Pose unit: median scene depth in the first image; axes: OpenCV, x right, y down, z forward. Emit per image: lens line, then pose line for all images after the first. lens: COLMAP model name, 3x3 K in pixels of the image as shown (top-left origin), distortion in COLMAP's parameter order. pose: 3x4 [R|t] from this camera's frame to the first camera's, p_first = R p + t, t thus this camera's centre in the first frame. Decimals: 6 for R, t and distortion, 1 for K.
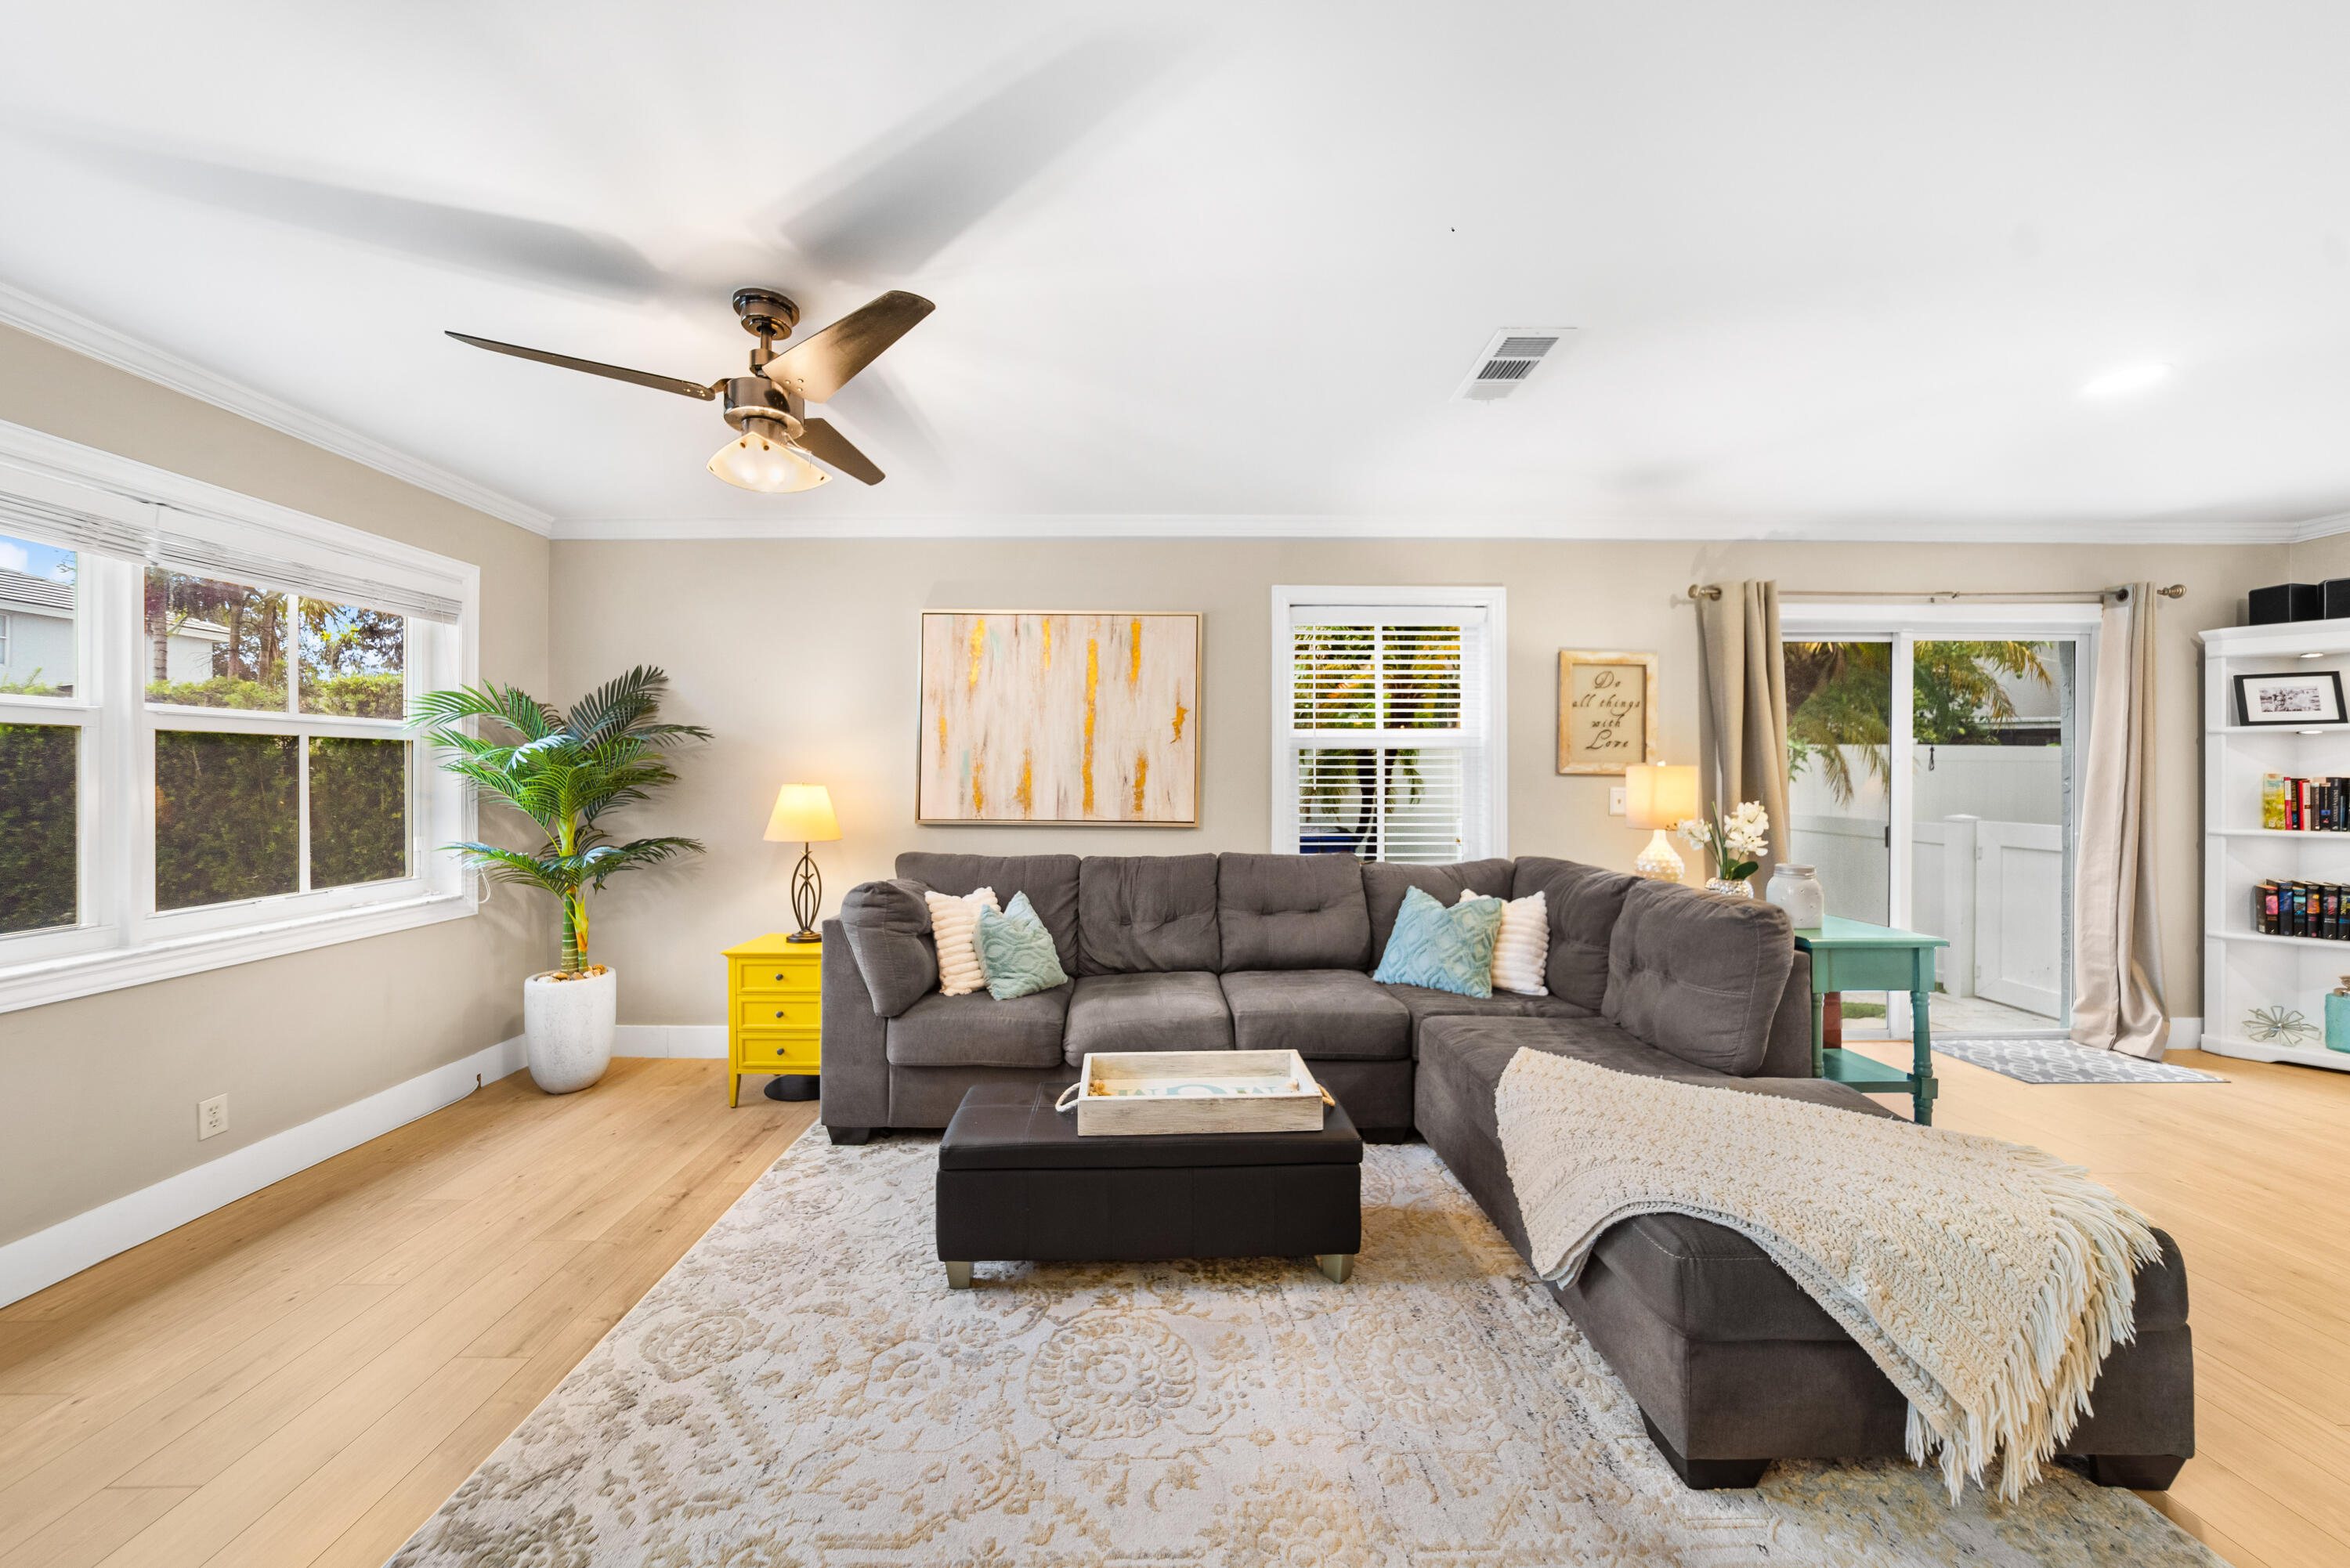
lens RADIAL K [[782.3, 0, 1156.6], [0, 782.3, 771.5], [0, 0, 1]] dist [-0.015804, 0.003185]
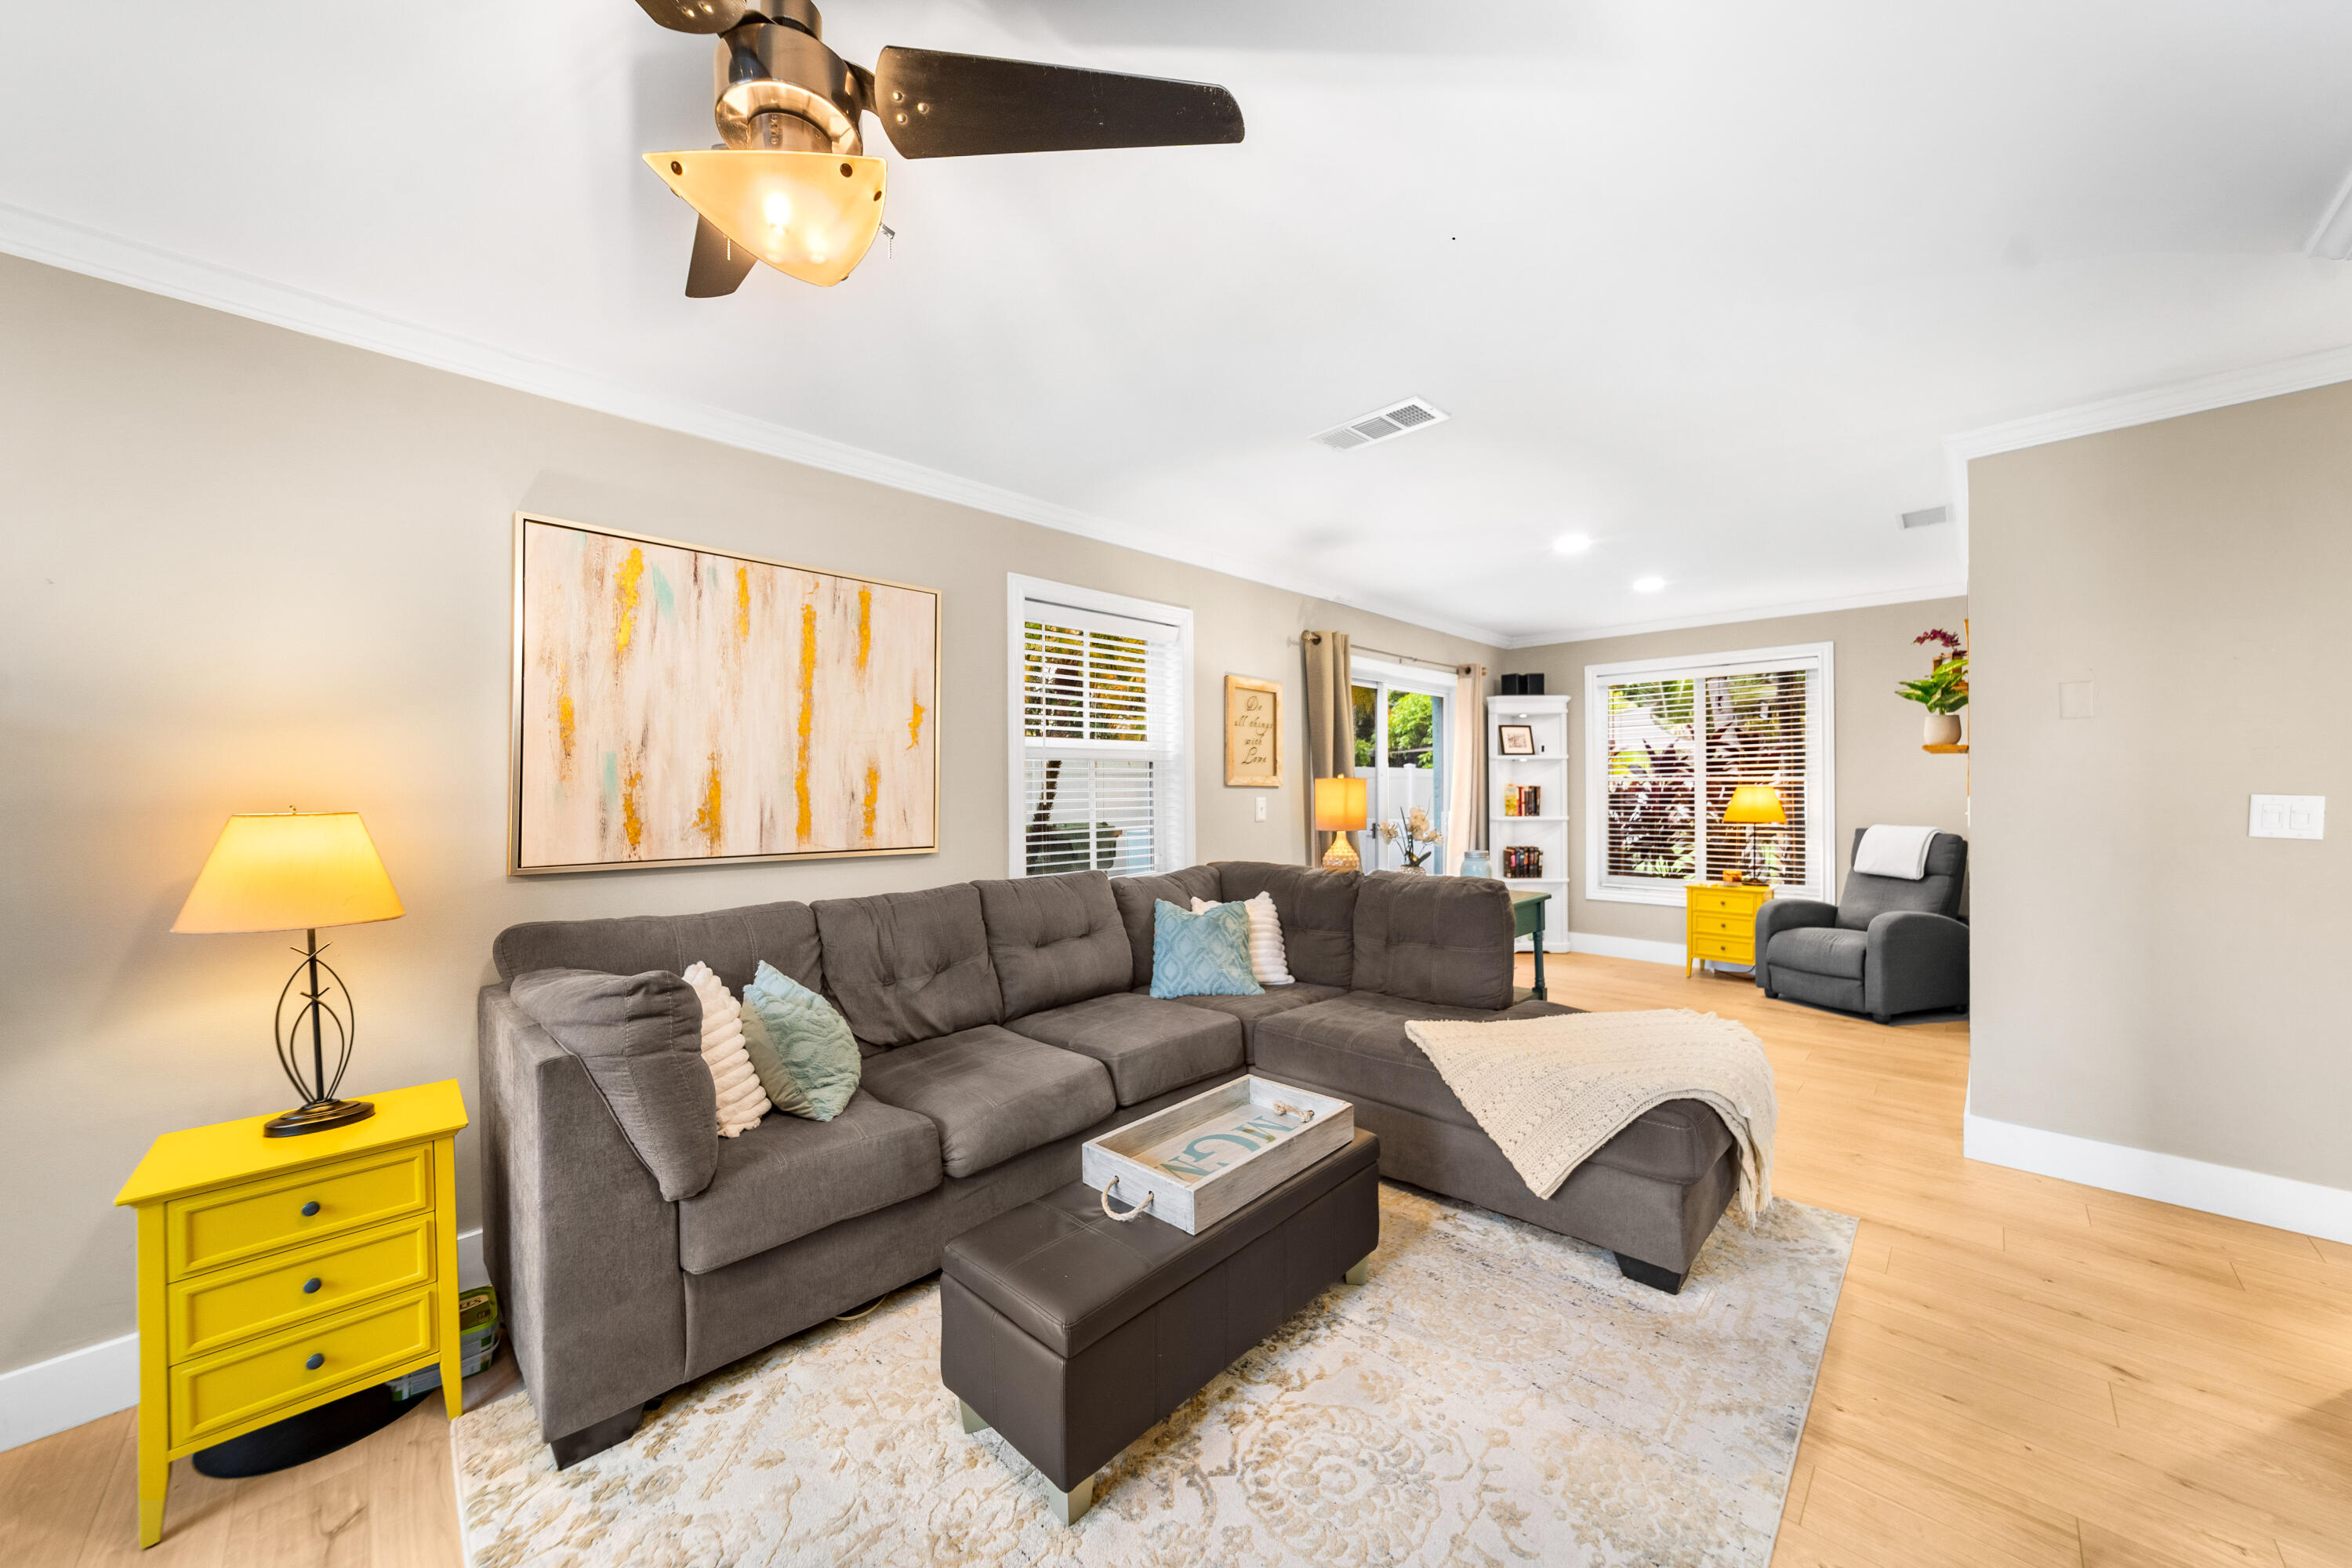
lens RADIAL K [[829.7, 0, 1153.4], [0, 829.7, 781.9], [0, 0, 1]] dist [-0.014297, 0.002966]
pose [[0.719240, -0.001003, 0.694761, -0.417898], [0.004492, 0.999985, -0.003207, 0.001078], [-0.694747, 0.005427, 0.719233, 0.239349]]
